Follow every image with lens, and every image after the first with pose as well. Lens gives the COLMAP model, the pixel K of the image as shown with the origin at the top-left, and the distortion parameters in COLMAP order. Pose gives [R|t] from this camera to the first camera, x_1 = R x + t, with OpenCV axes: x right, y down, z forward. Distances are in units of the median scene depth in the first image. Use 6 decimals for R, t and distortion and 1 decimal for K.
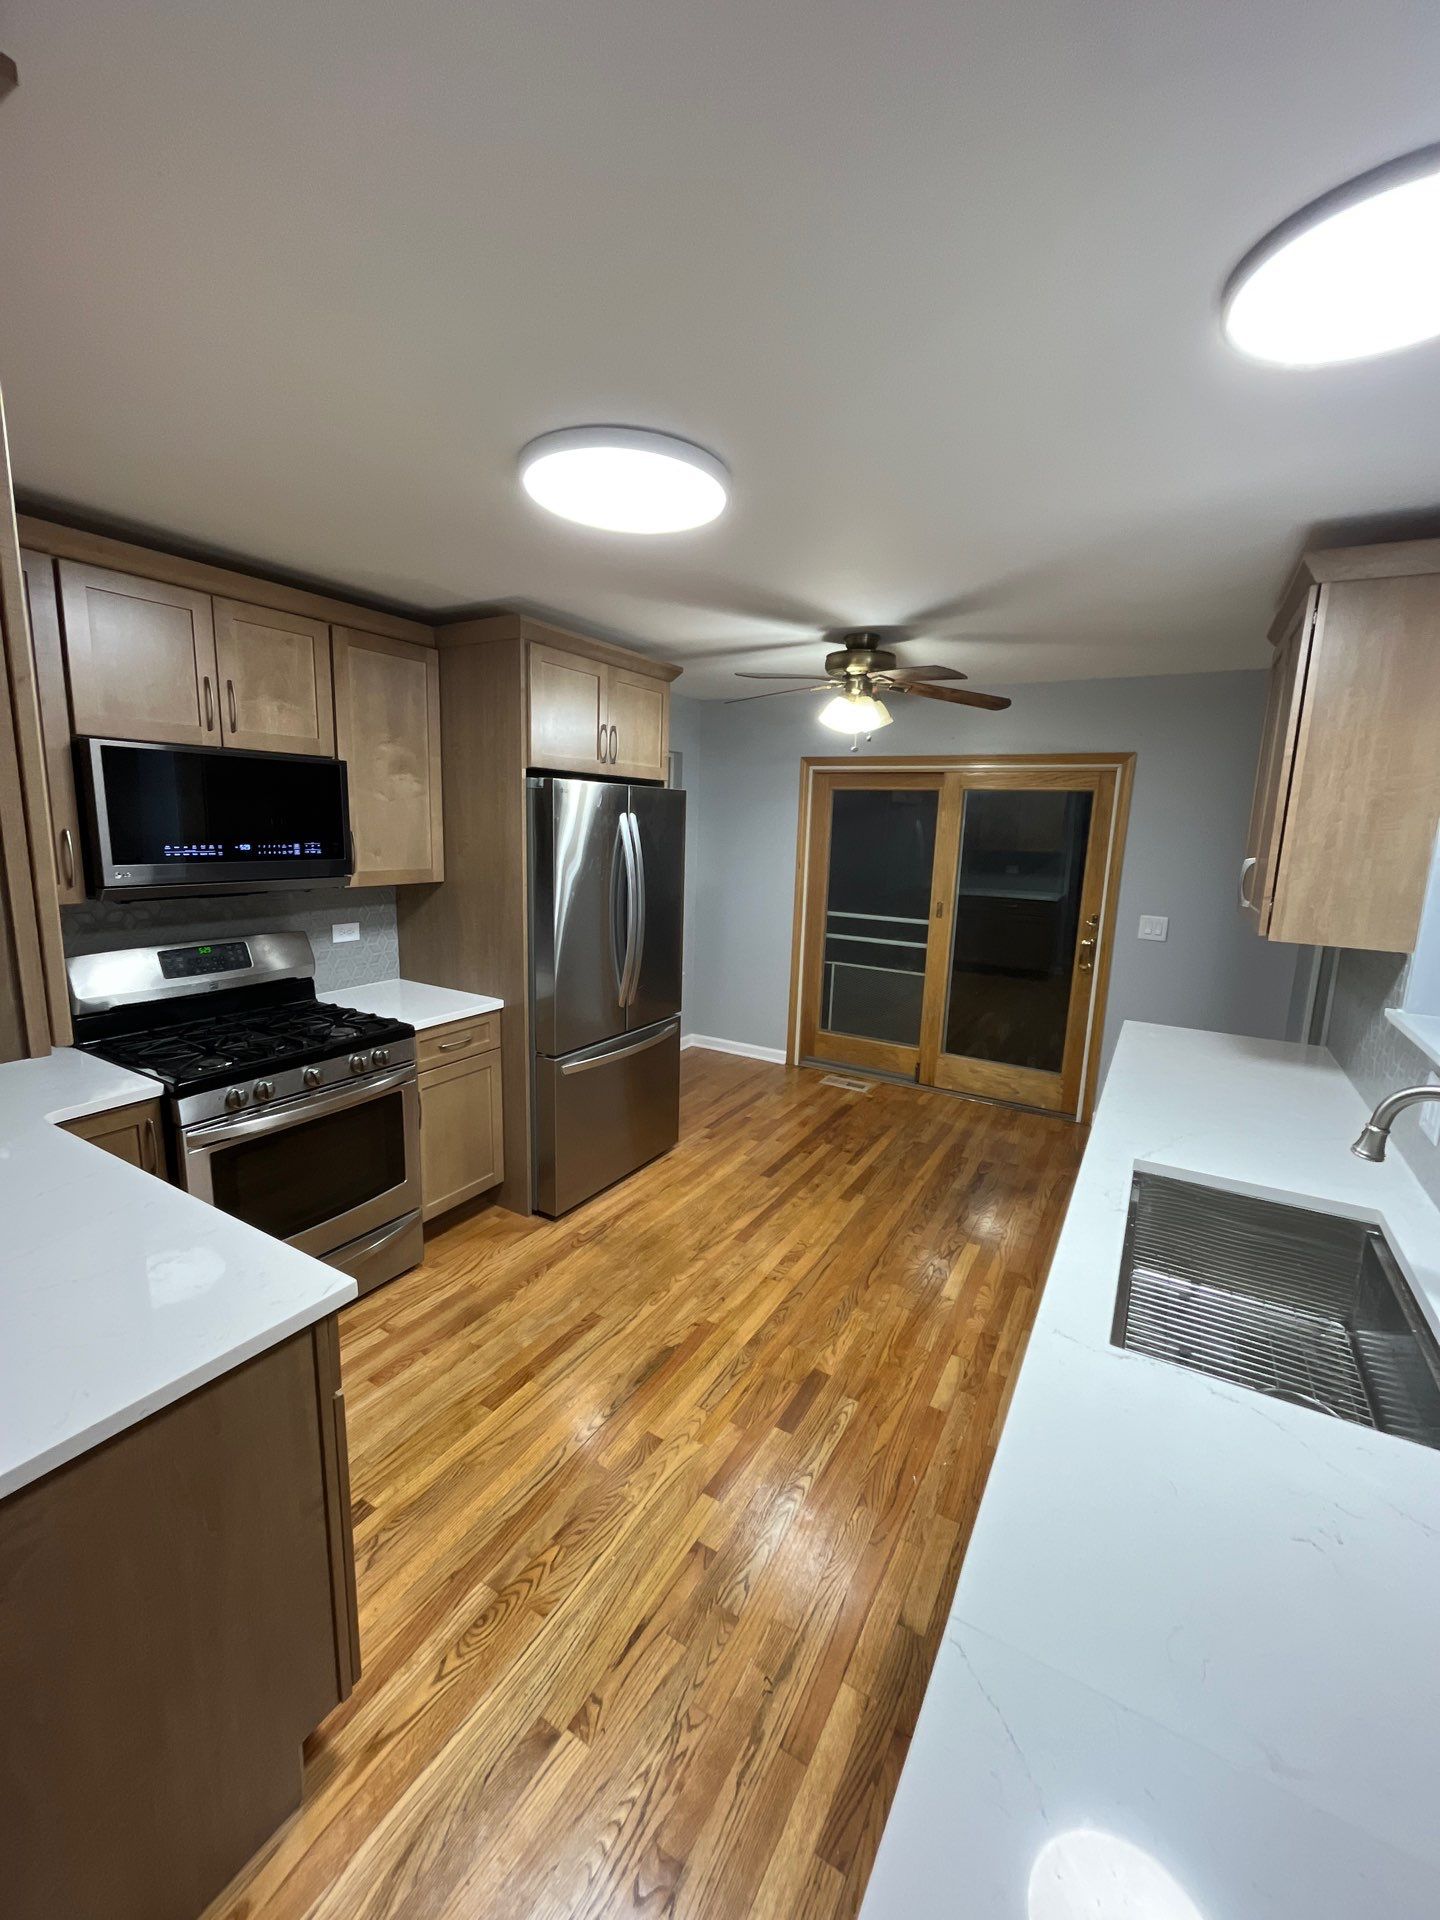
lens RADIAL K [[773.5, 0, 714.9], [0, 773.5, 956.6], [0, 0, 1]] dist [-0.003491, -0.000250]
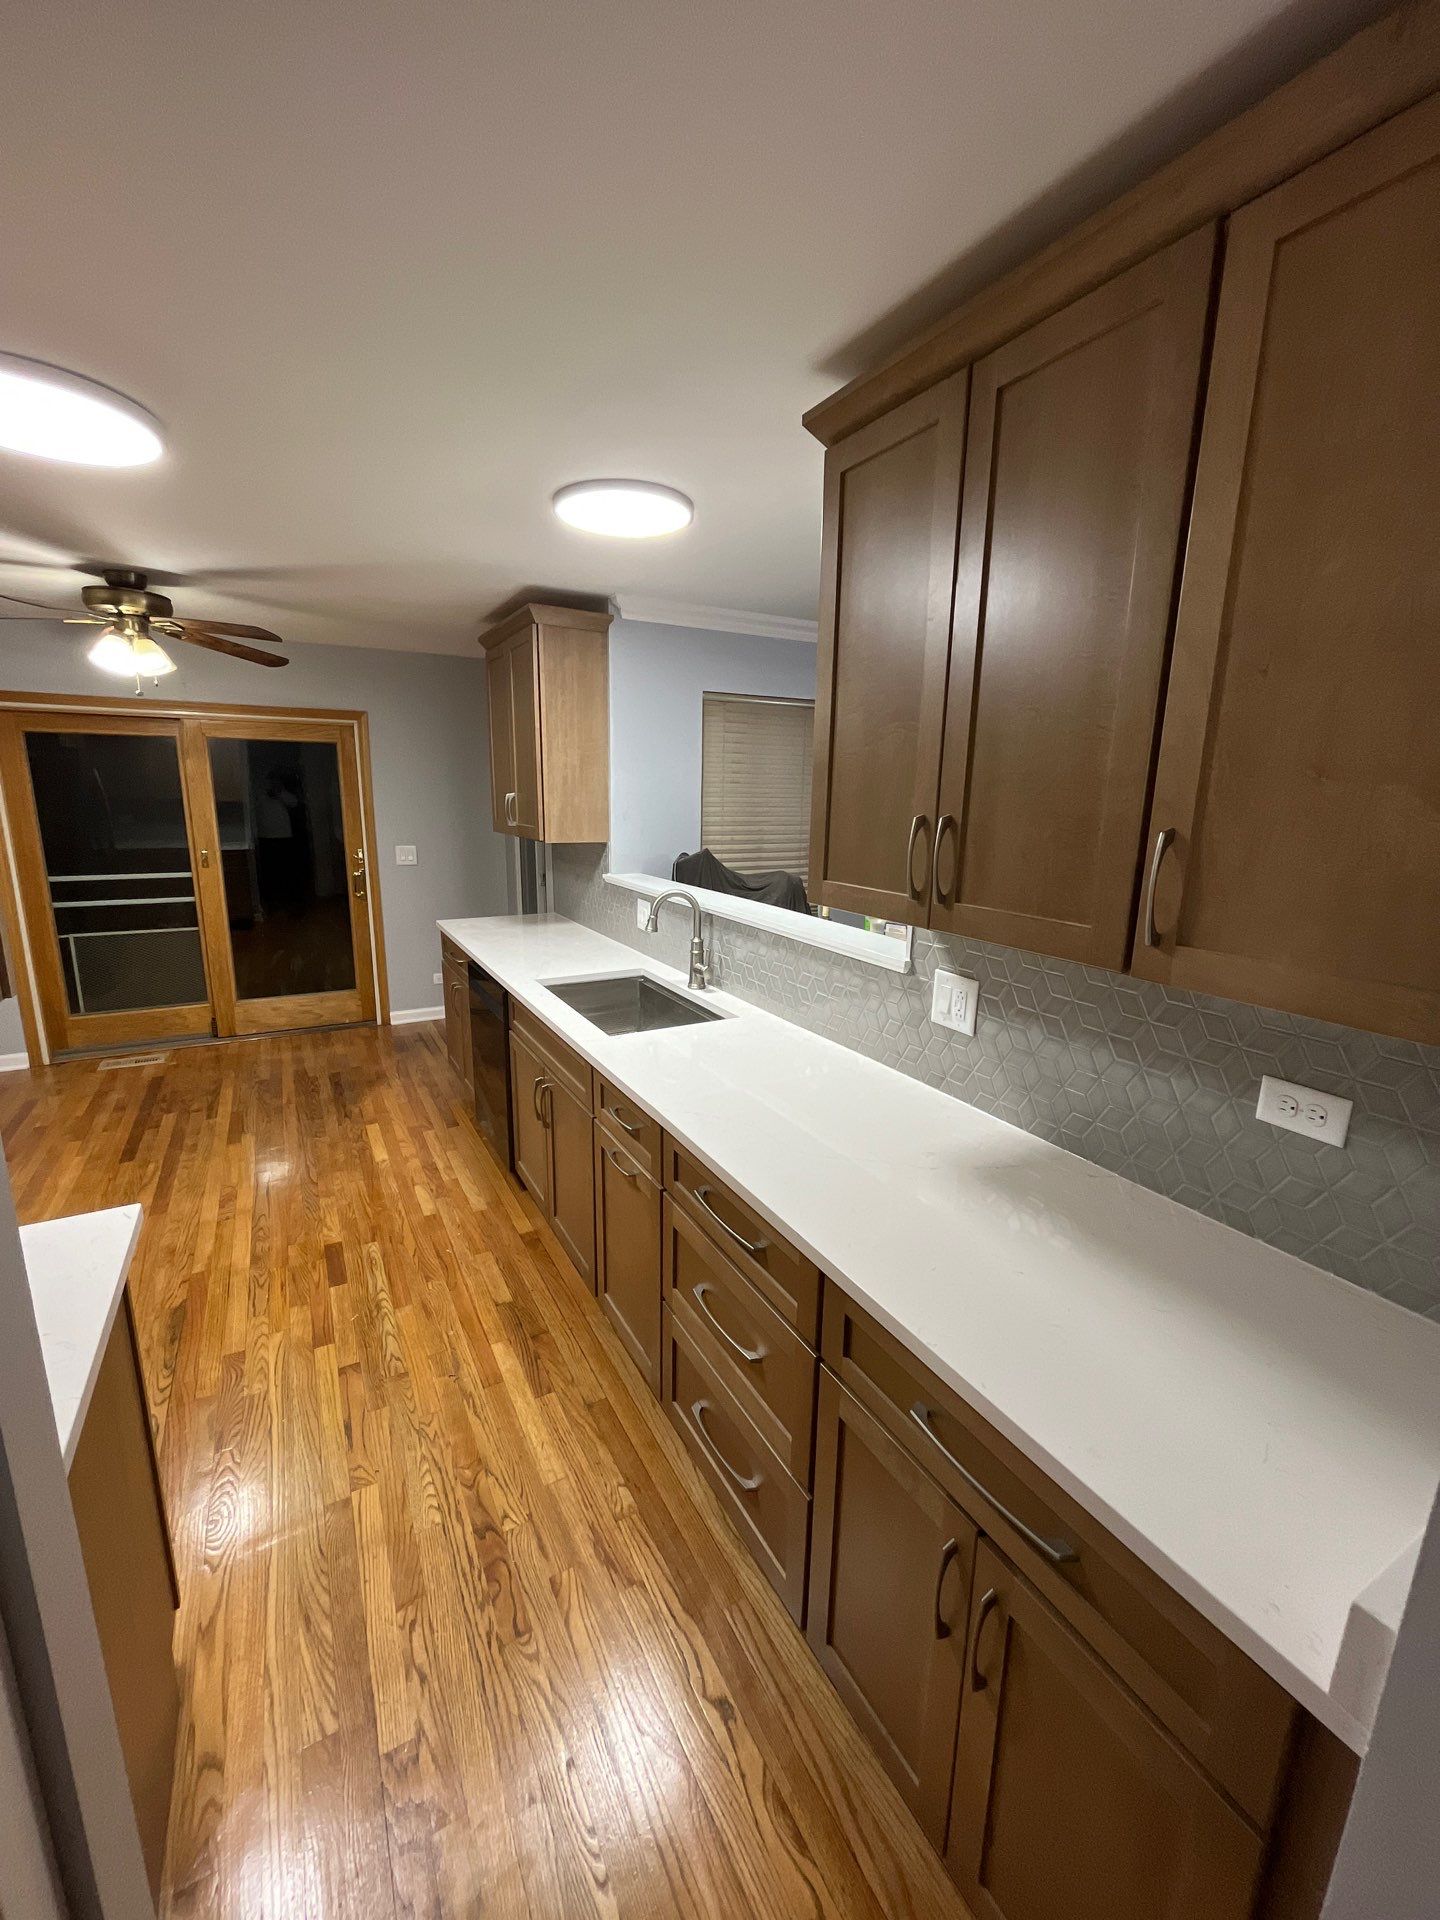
lens RADIAL K [[773.5, 0, 714.5], [0, 773.5, 956.2], [0, 0, 1]] dist [-0.003491, -0.000250]
pose [[0.504625, -0.202680, 0.839211, -0.377992], [0.148949, 0.977915, 0.146614, 0.019476], [-0.850393, 0.051014, 0.523669, -0.107137]]
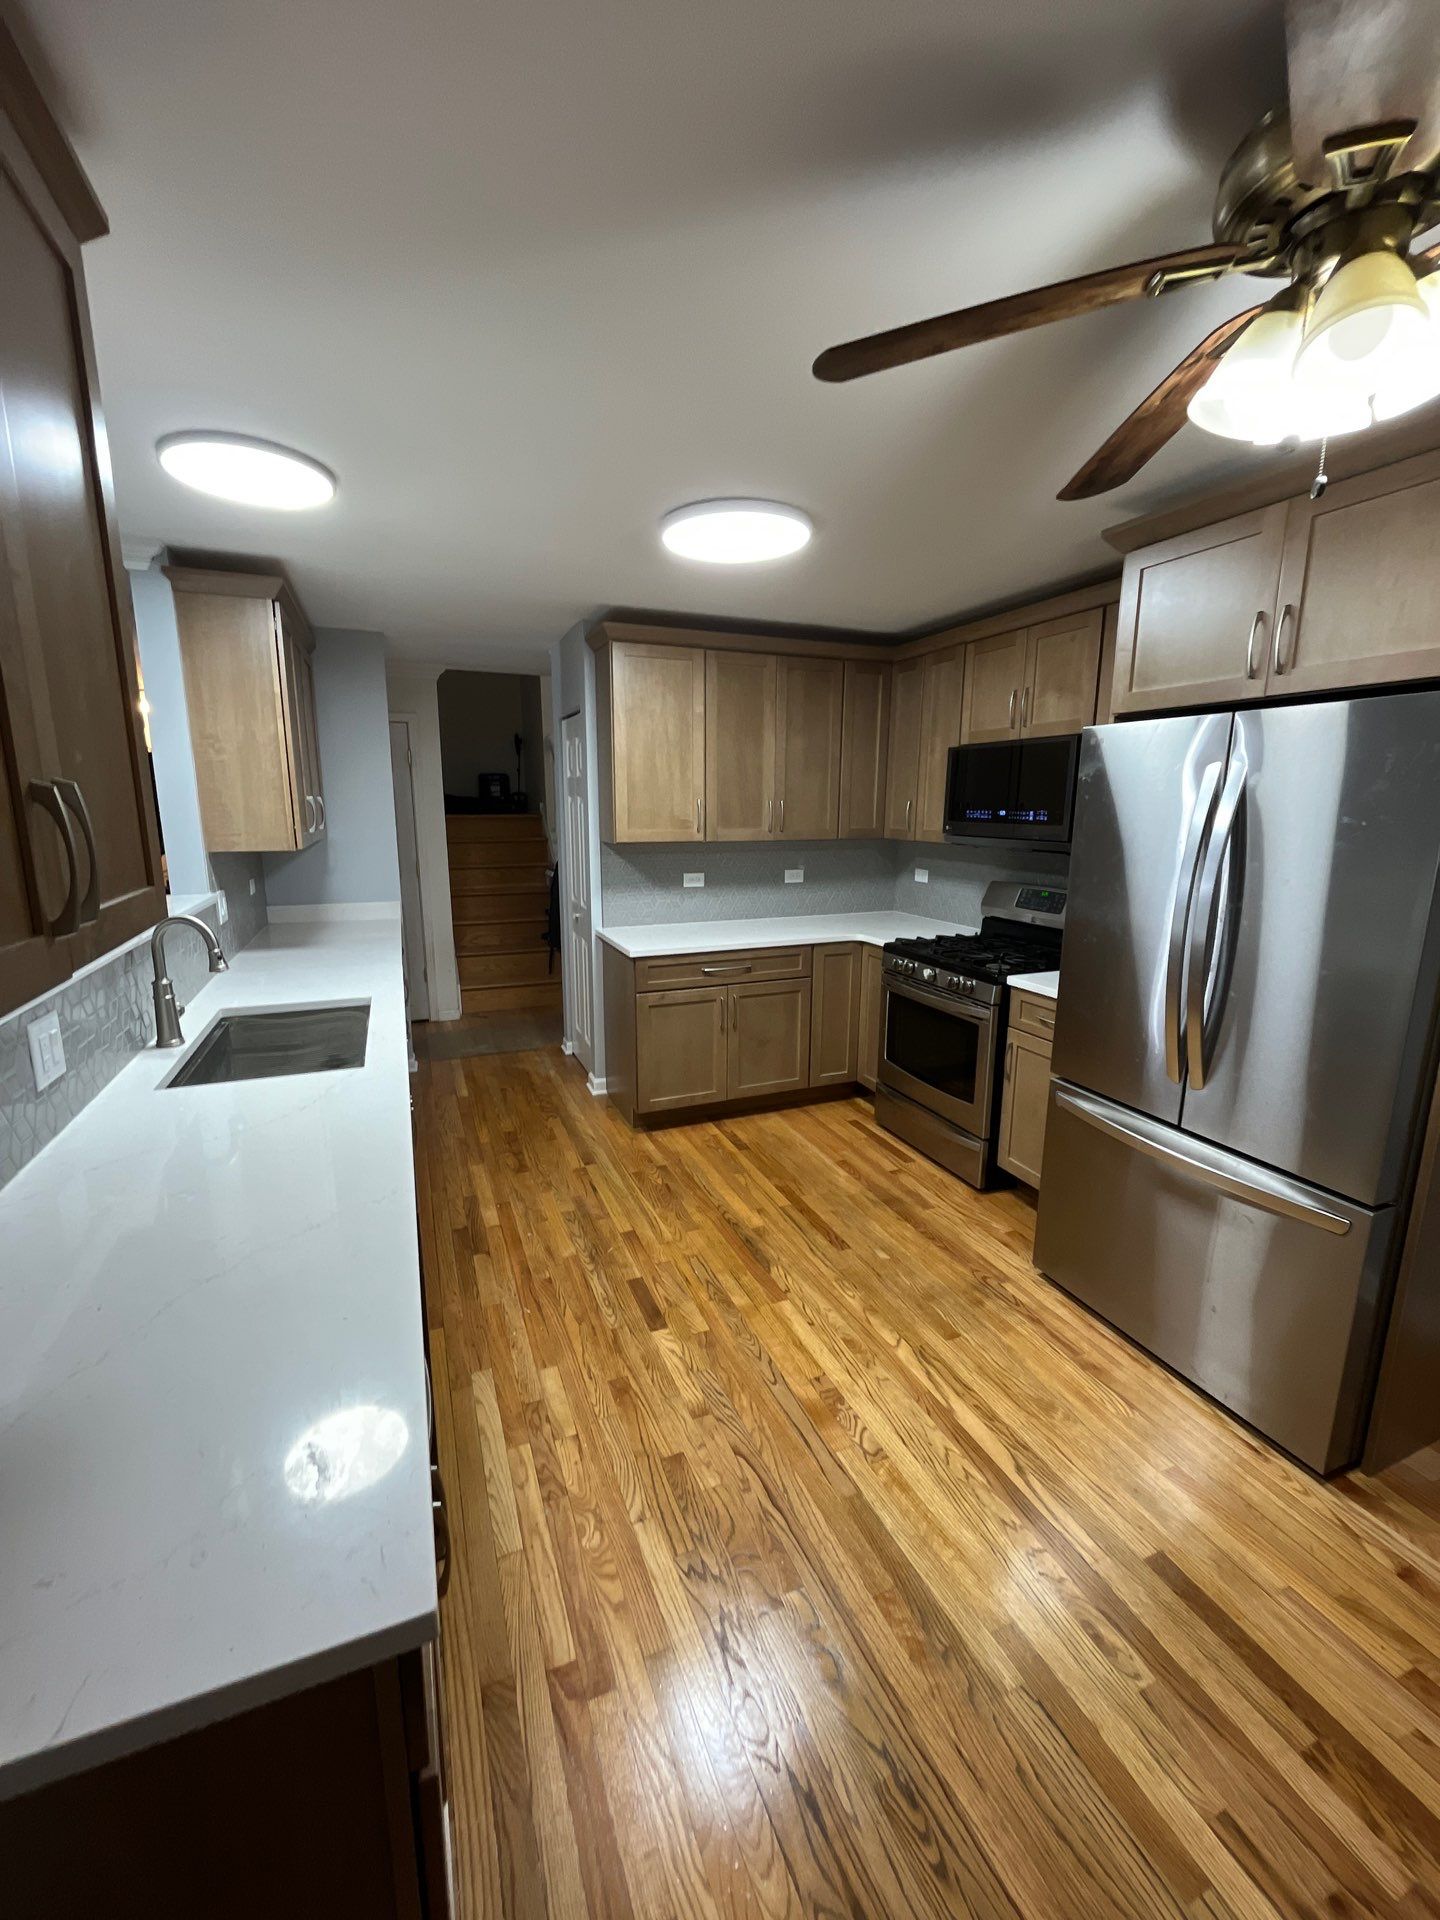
lens RADIAL K [[773.5, 0, 721.8], [0, 773.5, 962.8], [0, 0, 1]] dist [-0.003491, -0.000250]
pose [[-0.598052, 0.133309, -0.790293, 0.658149], [-0.161593, 0.945762, 0.281819, -0.162361], [0.784998, 0.296248, -0.544073, 1.184855]]
